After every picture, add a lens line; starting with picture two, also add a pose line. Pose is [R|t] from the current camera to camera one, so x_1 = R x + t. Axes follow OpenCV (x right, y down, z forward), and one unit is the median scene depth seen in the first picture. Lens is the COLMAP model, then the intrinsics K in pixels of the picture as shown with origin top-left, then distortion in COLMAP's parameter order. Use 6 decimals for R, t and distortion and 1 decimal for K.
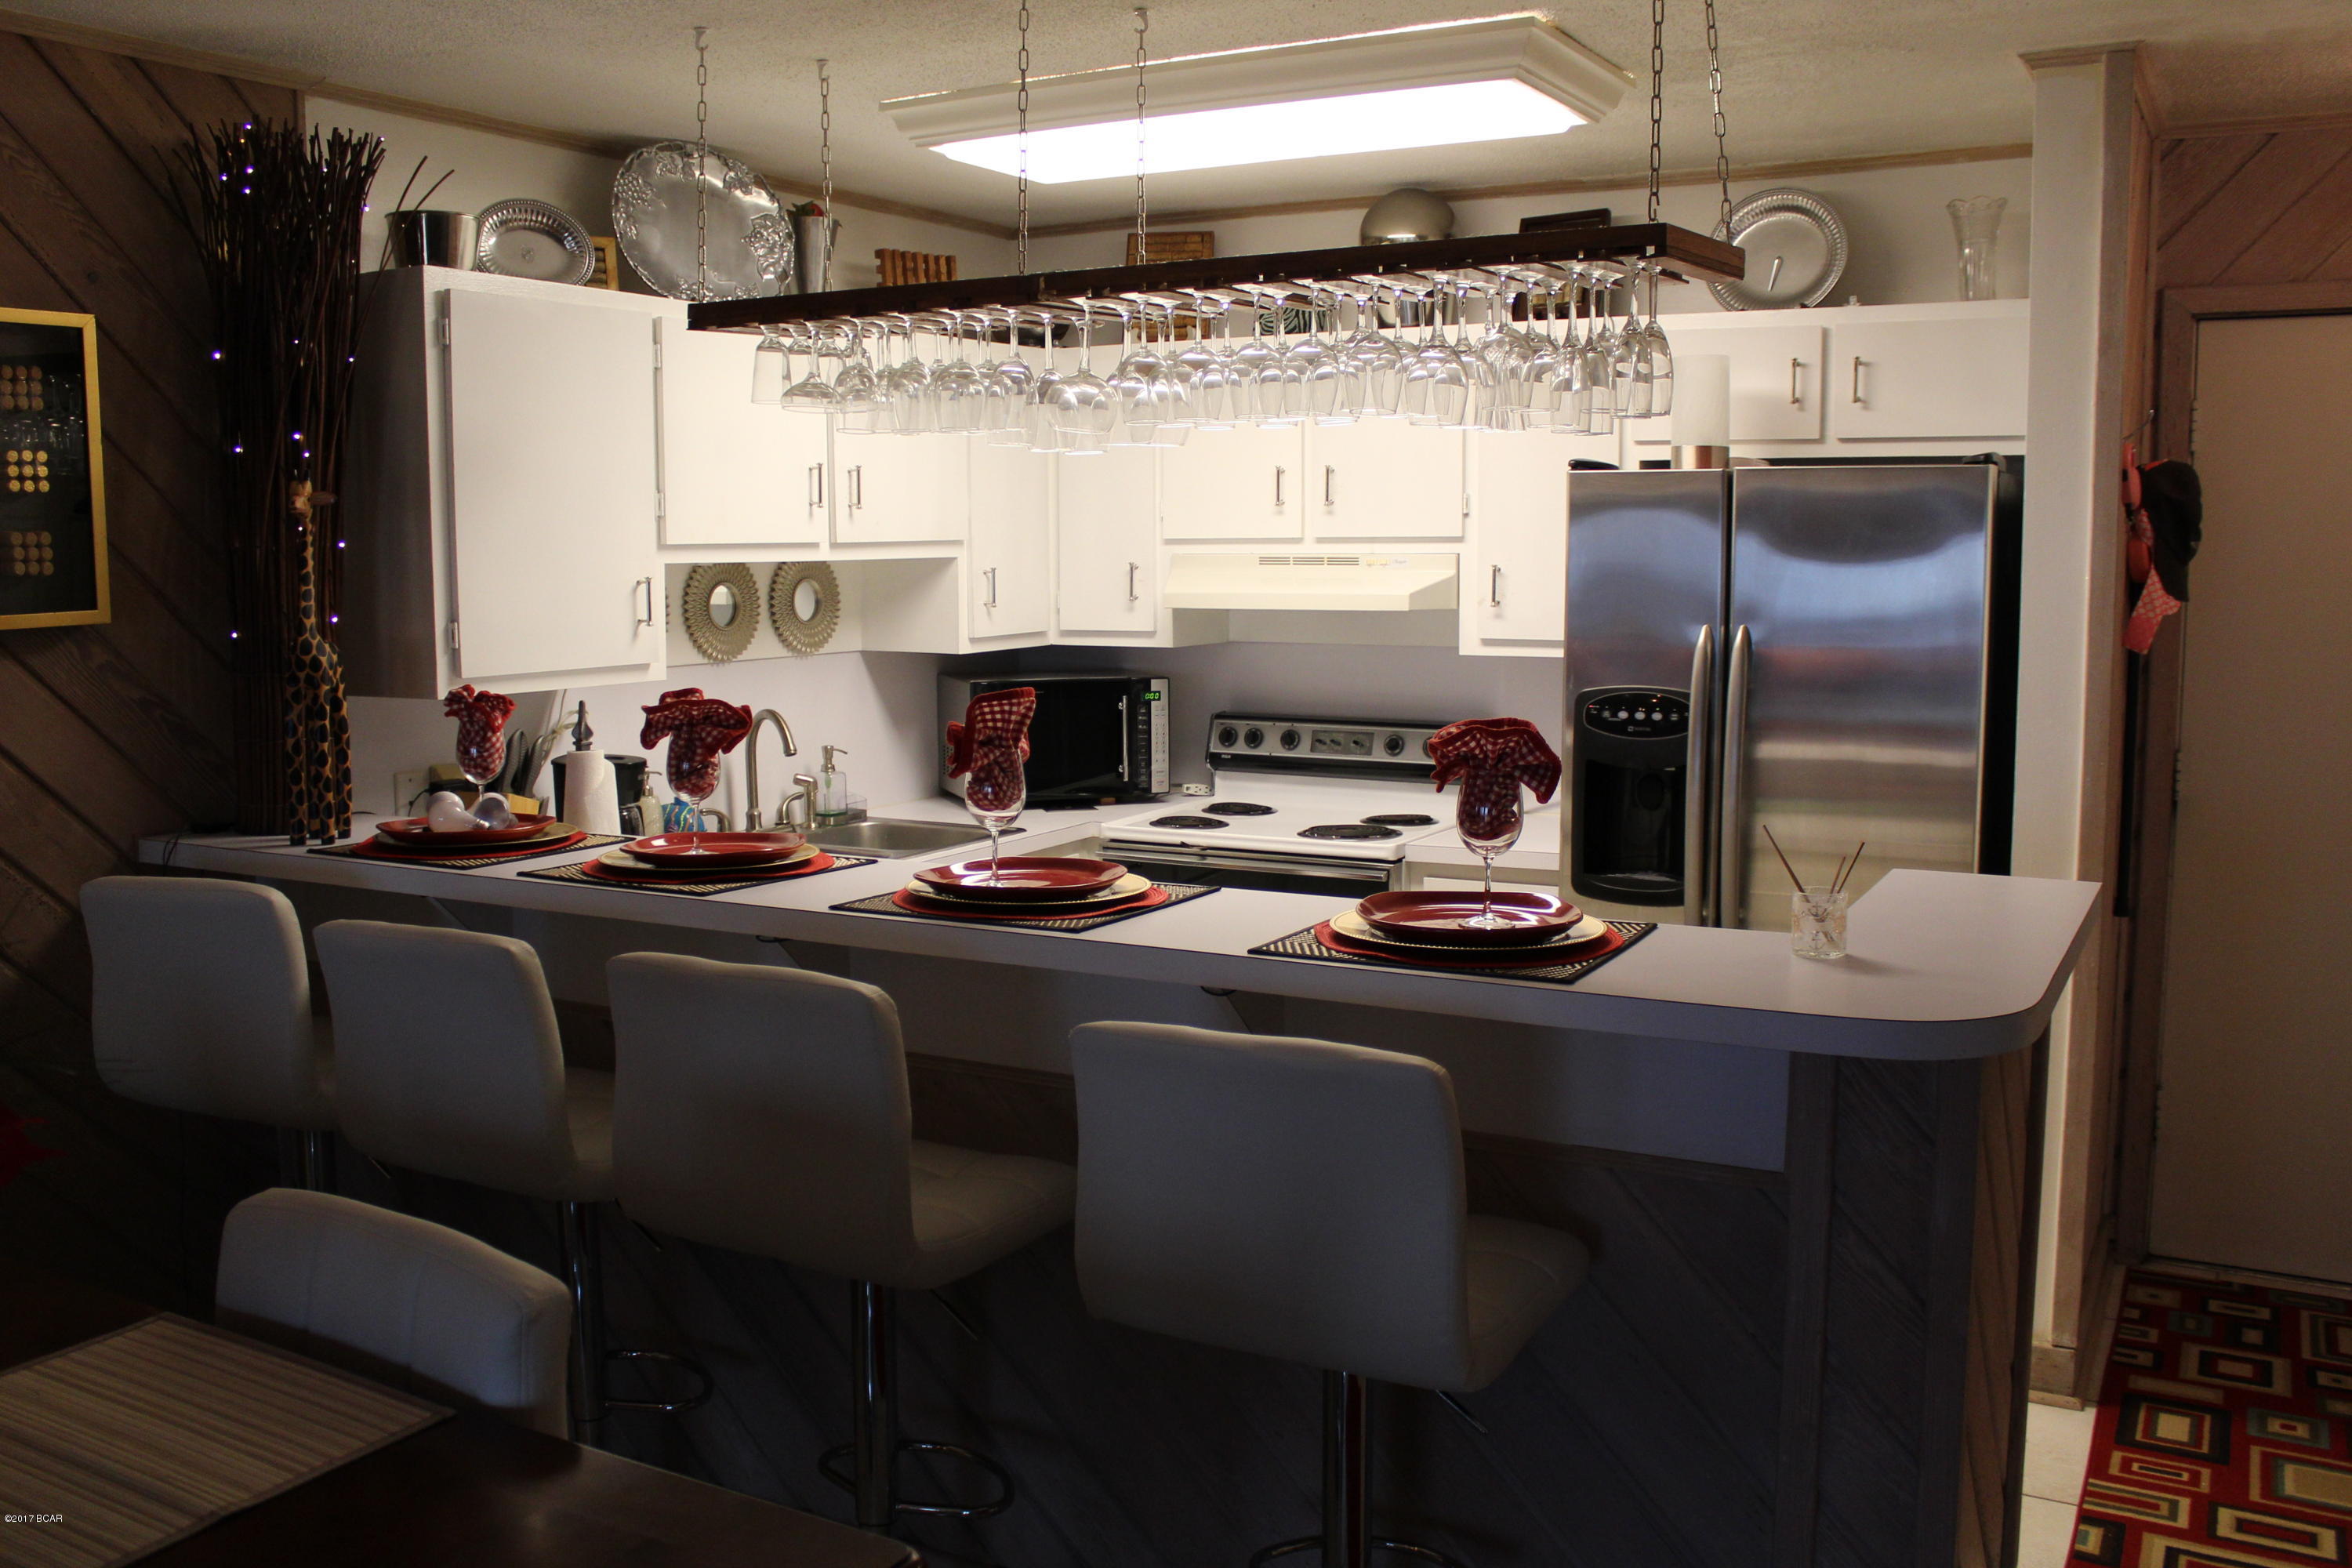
lens RADIAL K [[2031.8, 0, 1162.8], [0, 2031.8, 772.6], [0, 0, 1]] dist [-0.165056, 0.156596]
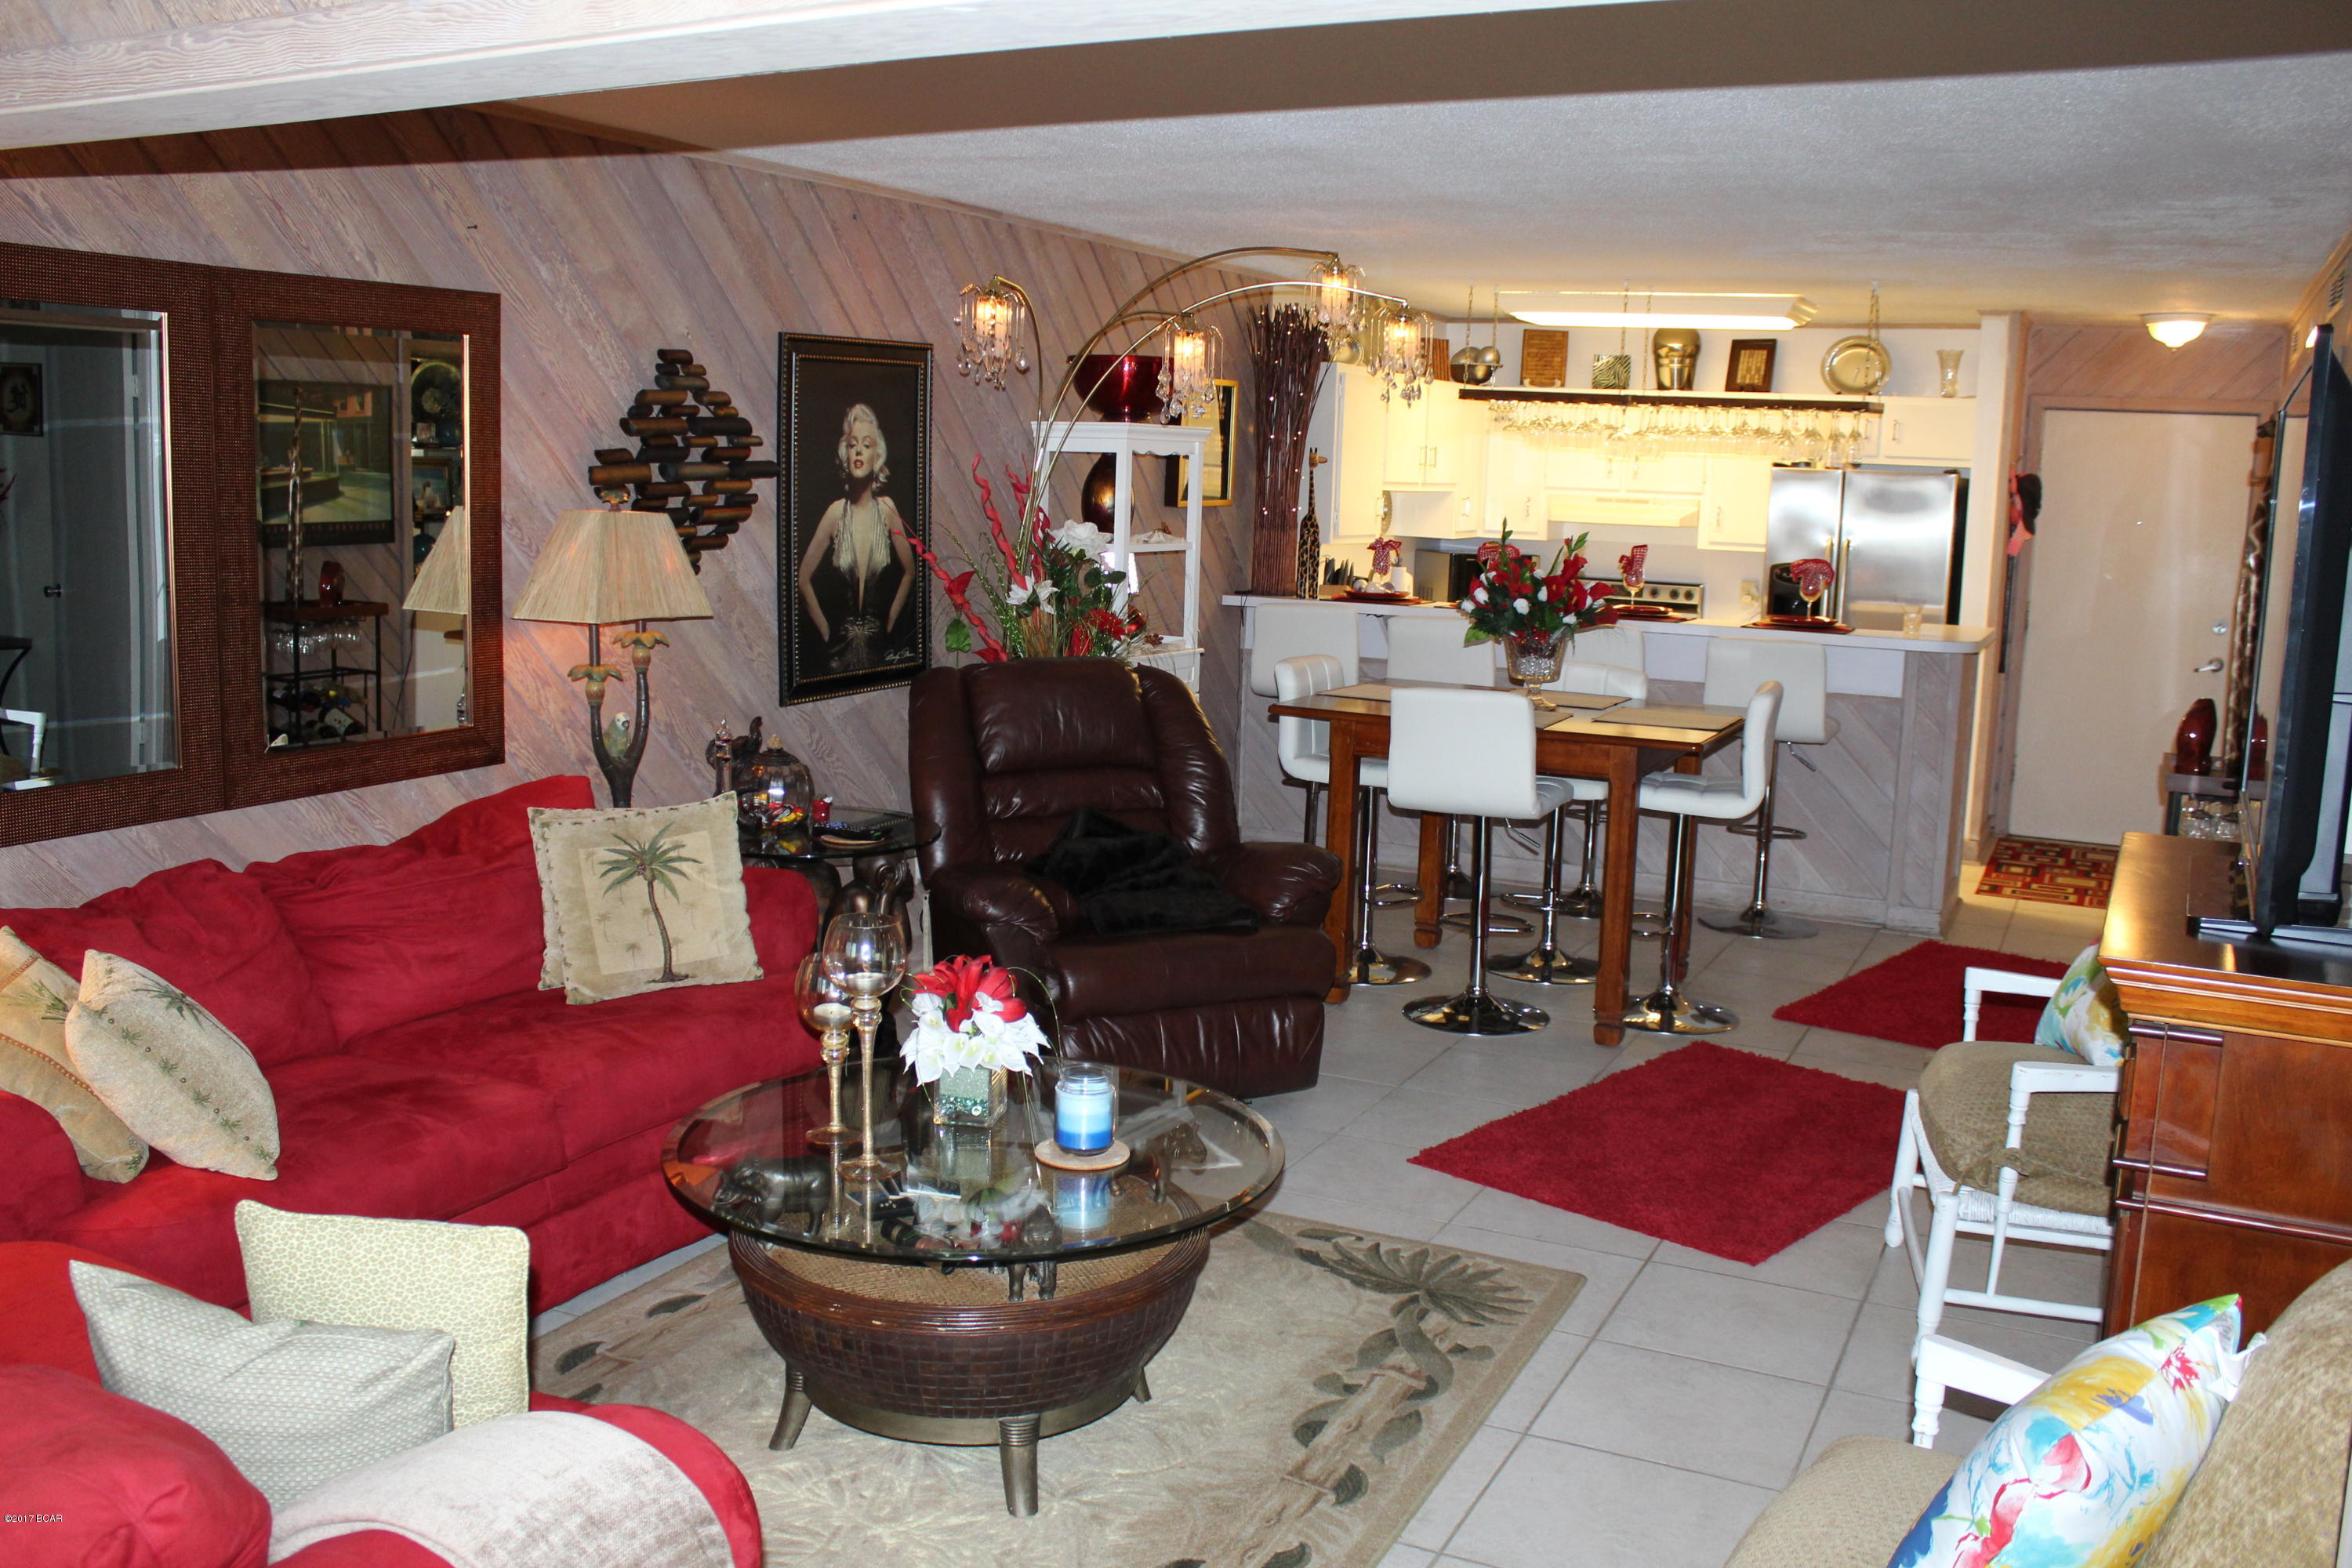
lens RADIAL K [[2030.6, 0, 1162.7], [0, 2030.6, 764.6], [0, 0, 1]] dist [-0.162186, 0.160119]
pose [[0.998148, 0.028605, 0.053694, -0.627261], [-0.030431, 0.998975, 0.033501, 0.138277], [-0.052680, -0.035073, 0.997995, -1.293541]]
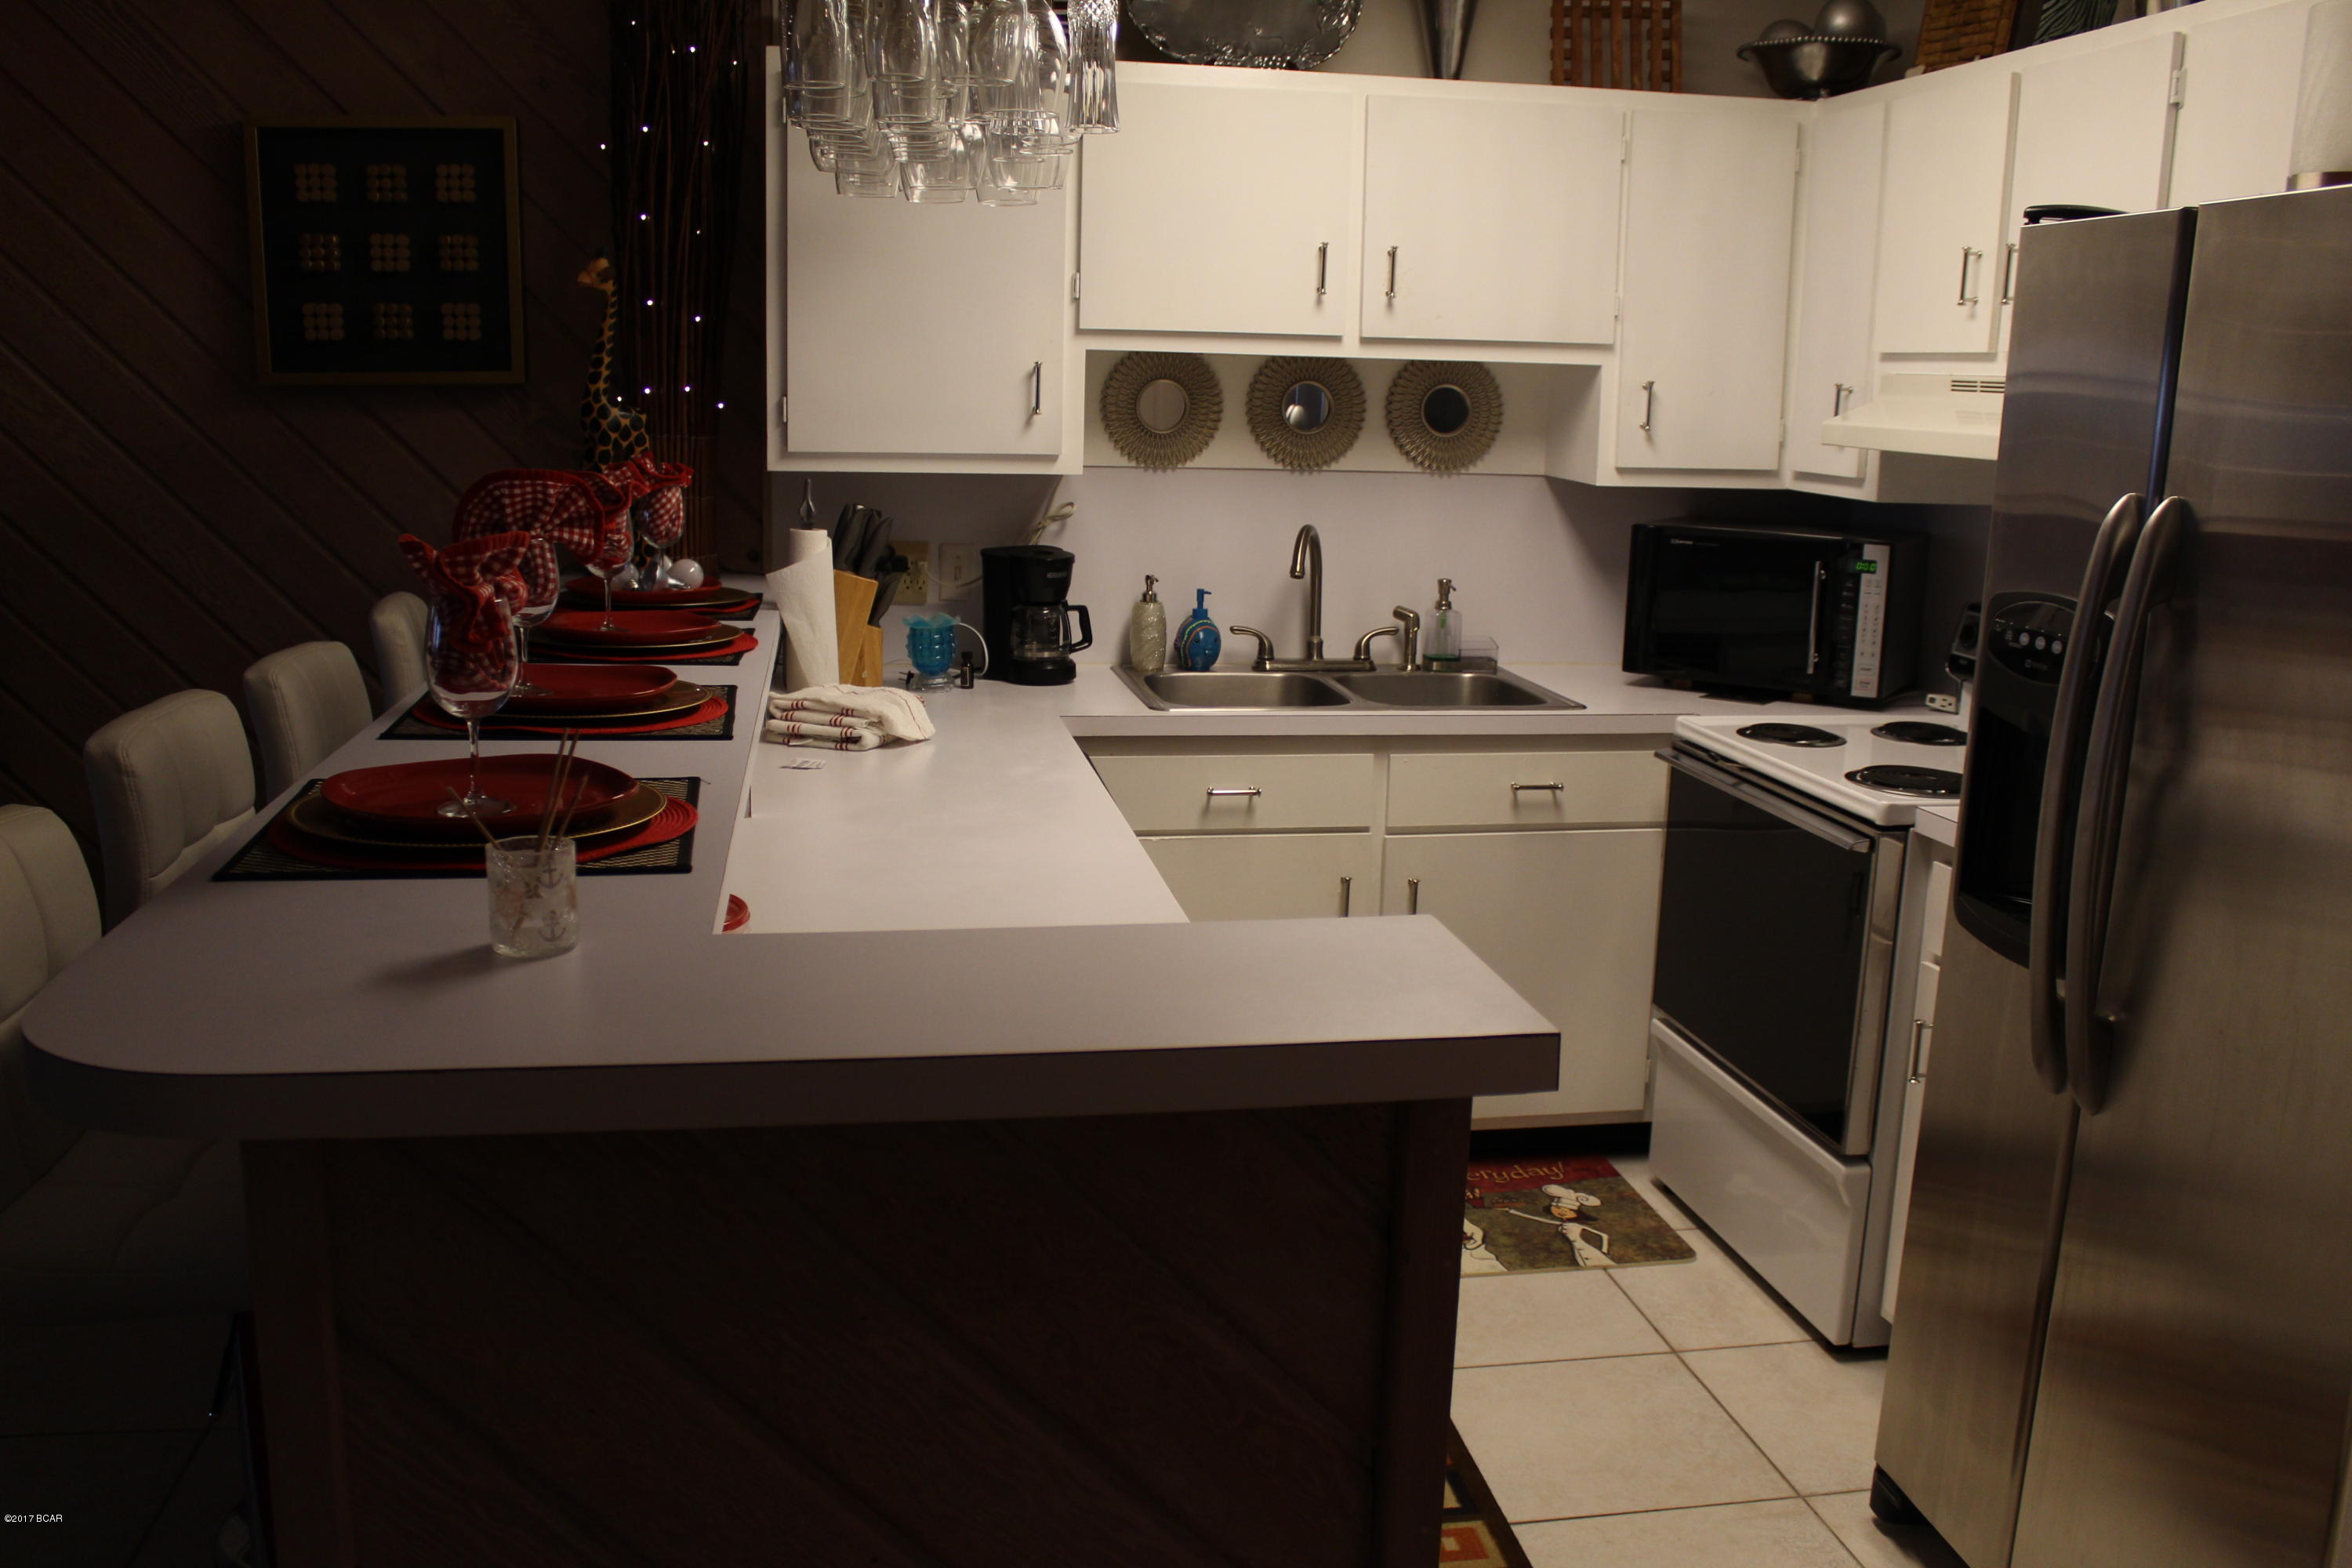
lens RADIAL K [[2031.8, 0, 1162.8], [0, 2031.8, 772.6], [0, 0, 1]] dist [-0.165056, 0.156596]
pose [[0.624383, 0.173920, -0.761510, 0.539463], [-0.115510, 0.984737, 0.130192, -0.038409], [0.772531, 0.006673, 0.634942, 0.453100]]
